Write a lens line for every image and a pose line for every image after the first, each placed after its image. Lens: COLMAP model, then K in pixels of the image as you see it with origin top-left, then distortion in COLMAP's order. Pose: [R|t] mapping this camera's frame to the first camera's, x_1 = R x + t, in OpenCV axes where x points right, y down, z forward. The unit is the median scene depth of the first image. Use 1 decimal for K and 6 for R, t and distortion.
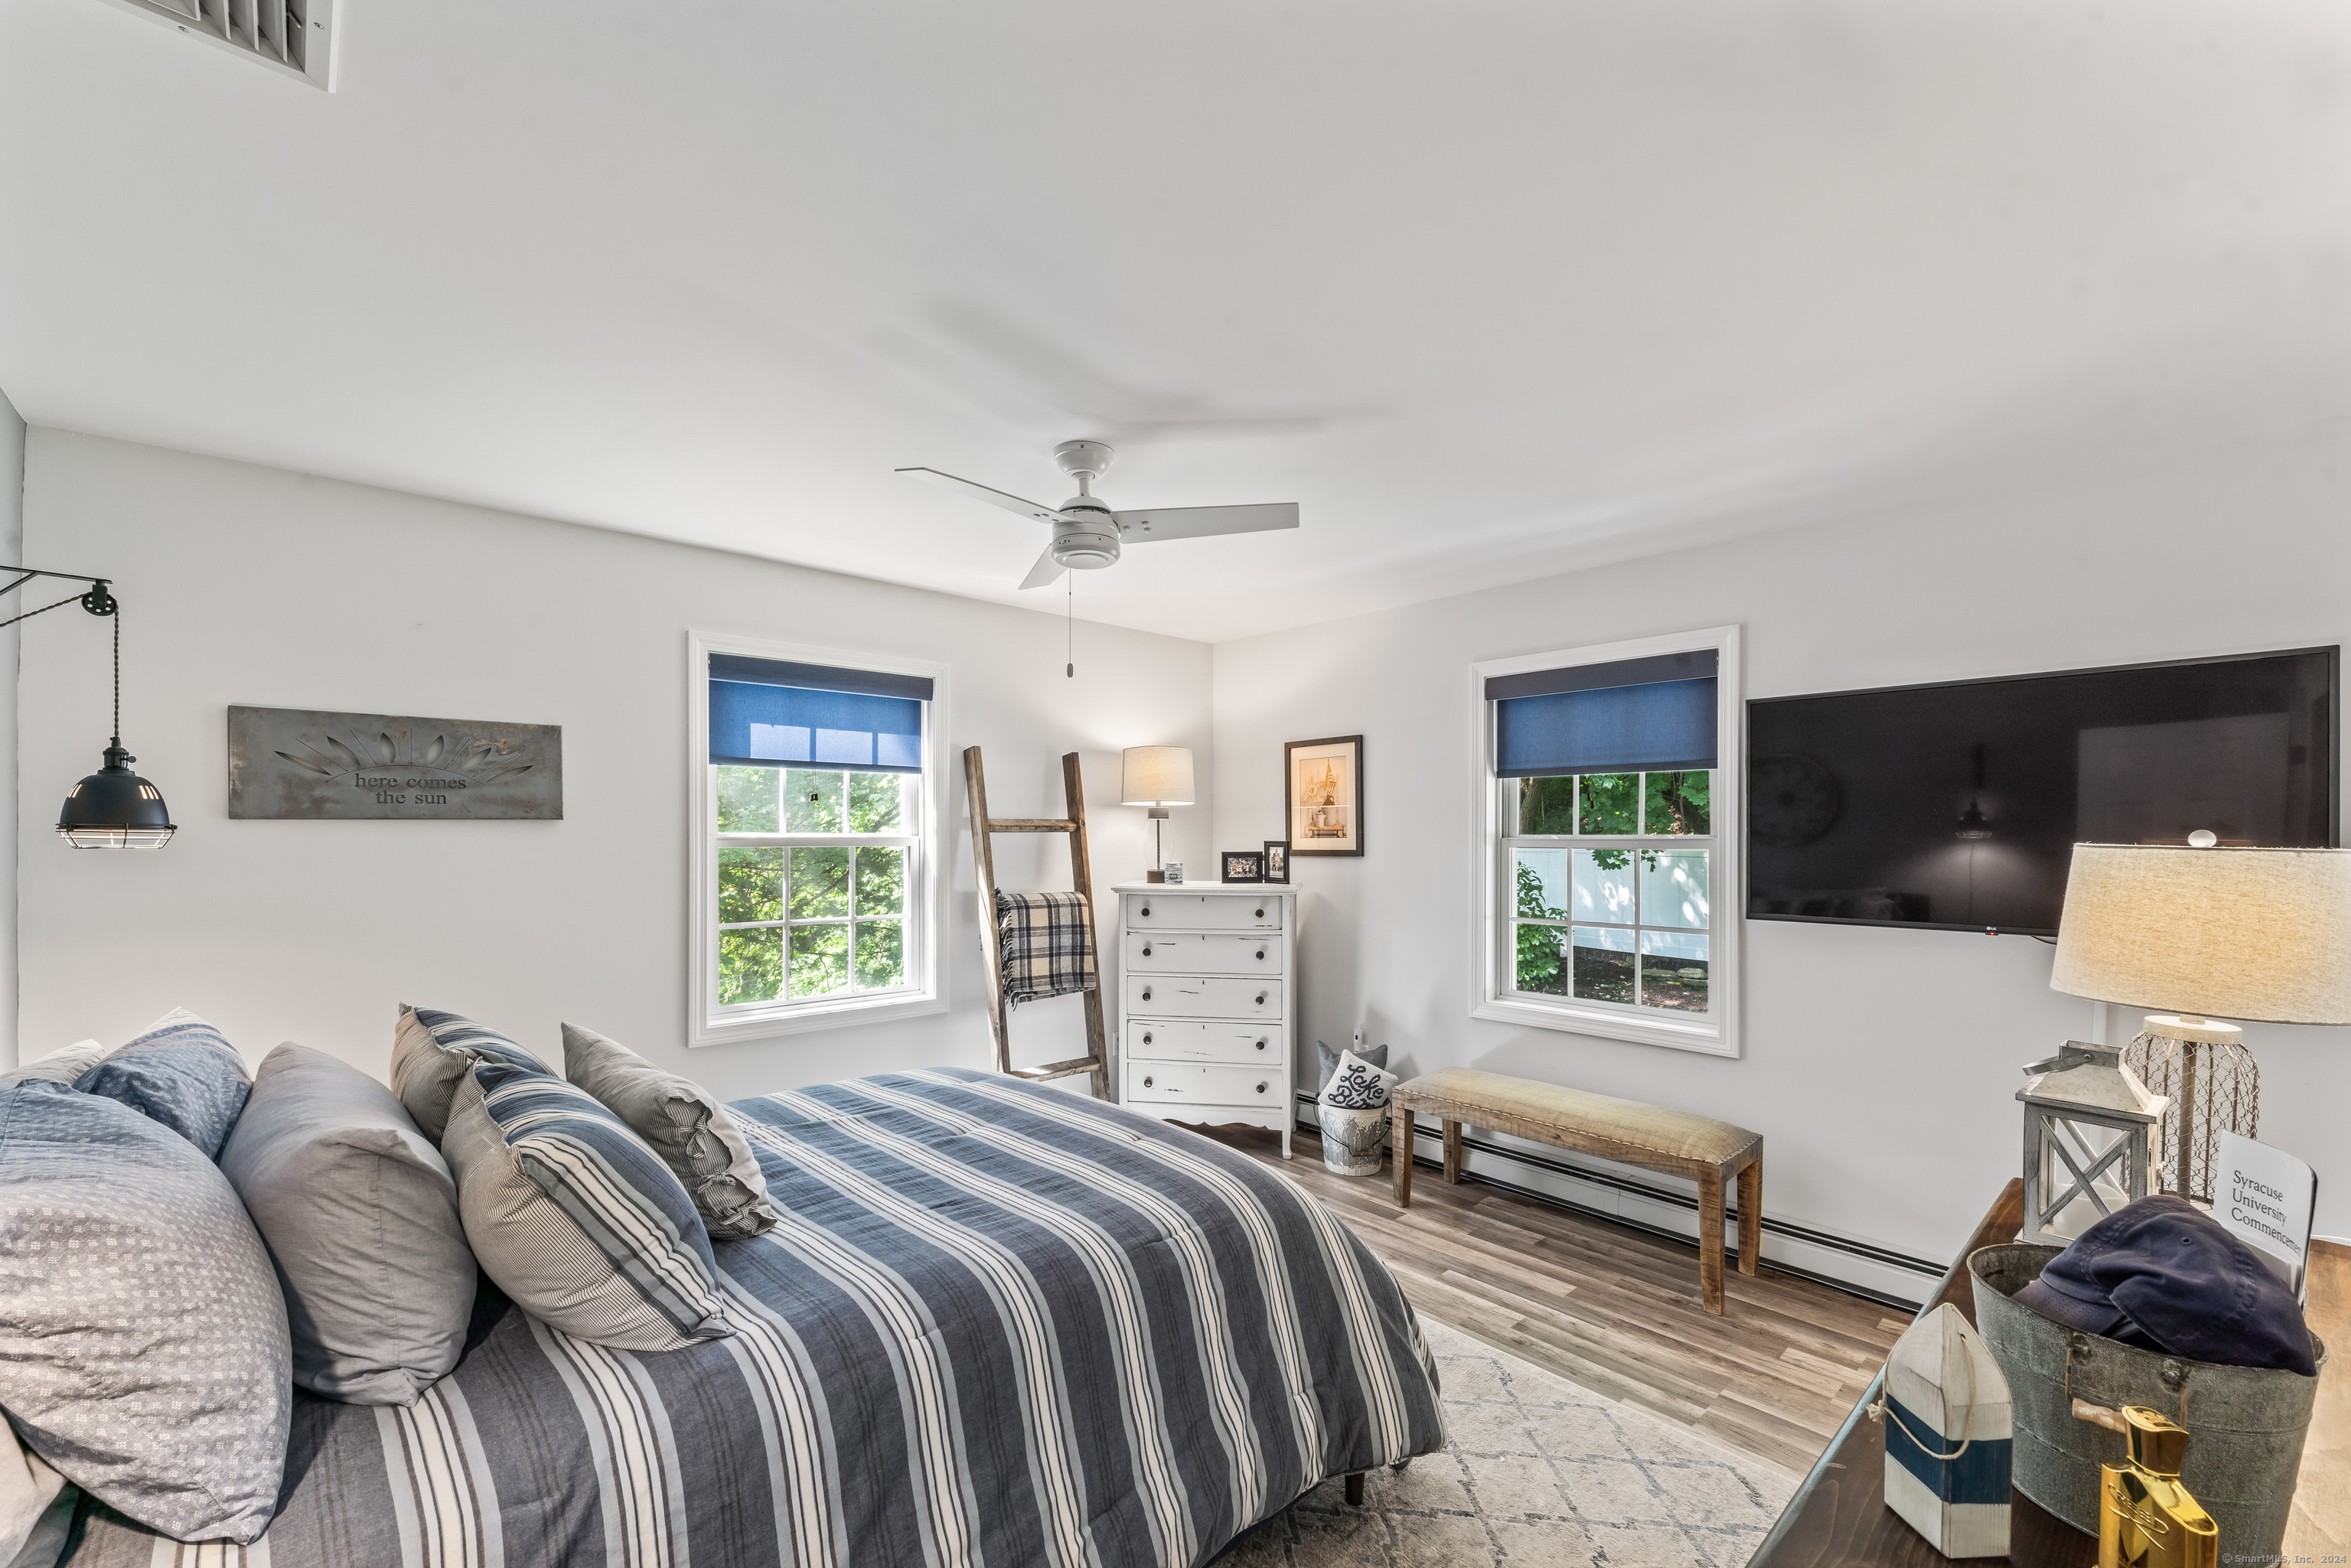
lens RADIAL K [[981.3, 0, 1179.4], [0, 981.3, 836.8], [0, 0, 1]] dist [-0.000132, -0.000088]
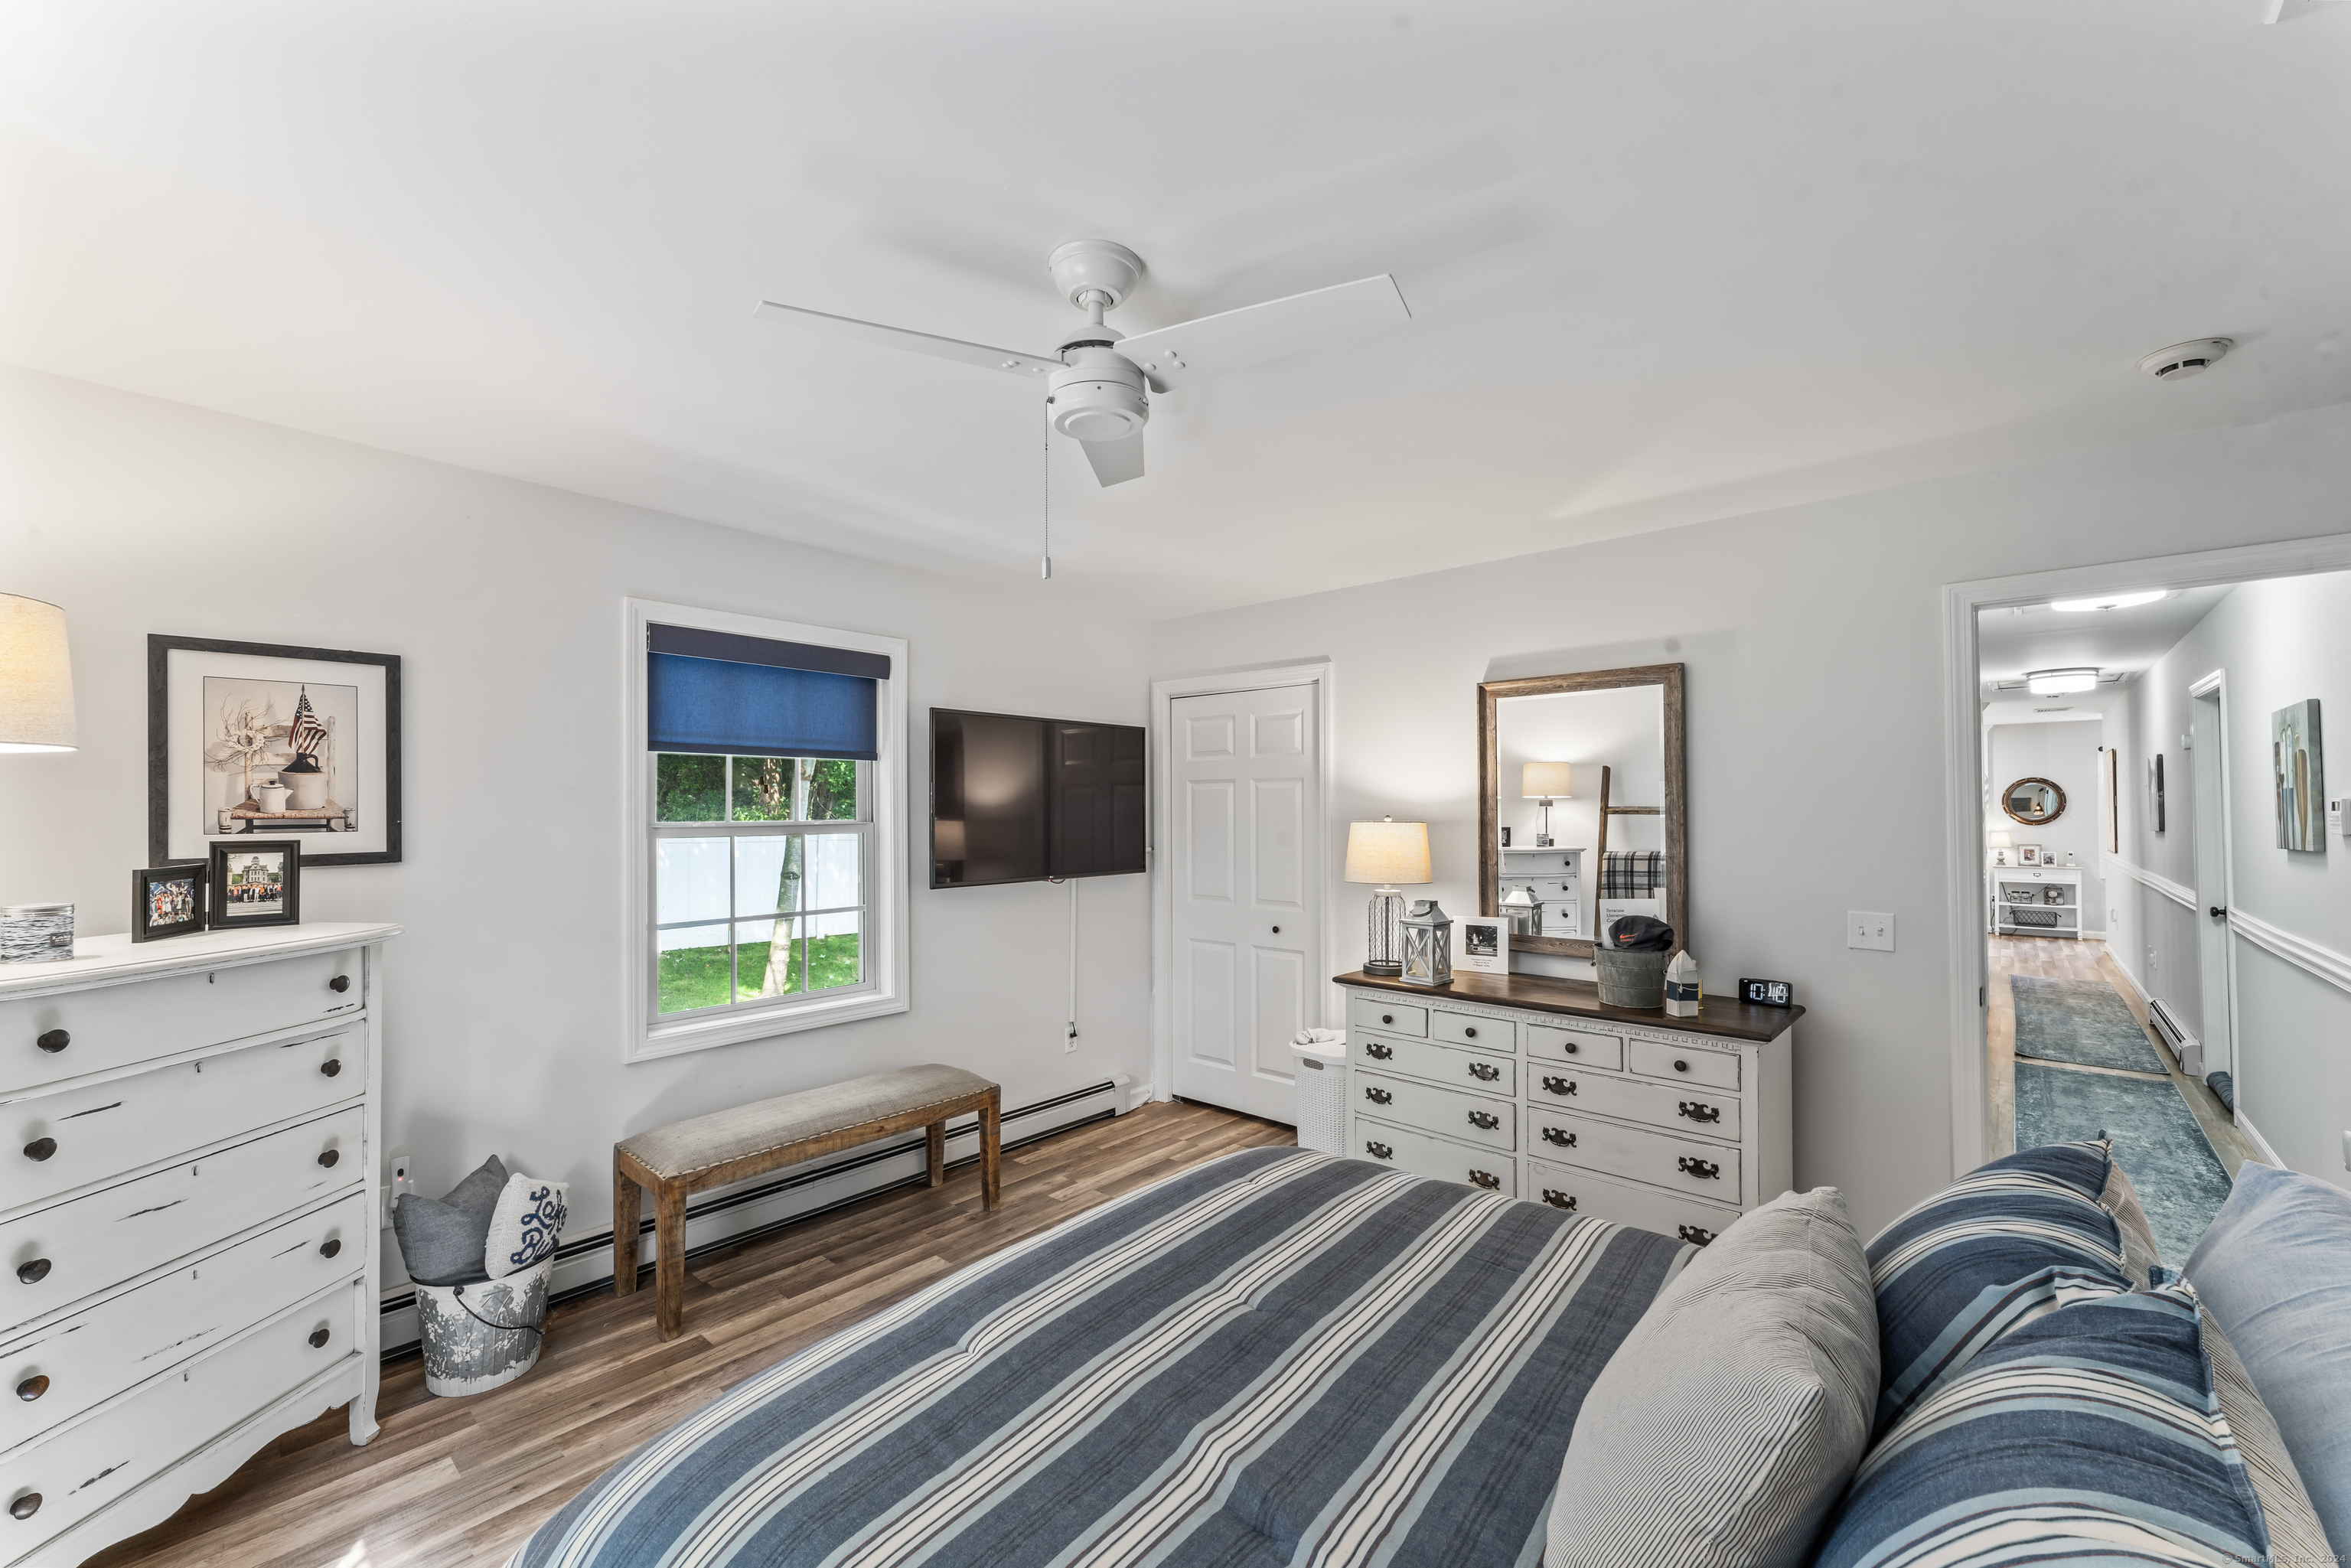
lens RADIAL K [[947.6, 0, 1179.7], [0, 947.6, 798.6], [0, 0, 1]] dist [-0.001295, -0.000156]
pose [[-0.131706, 0.014127, 0.991188, -0.487443], [0.009000, 0.999874, -0.013055, -0.007252], [-0.991248, 0.007202, -0.131817, 0.675486]]
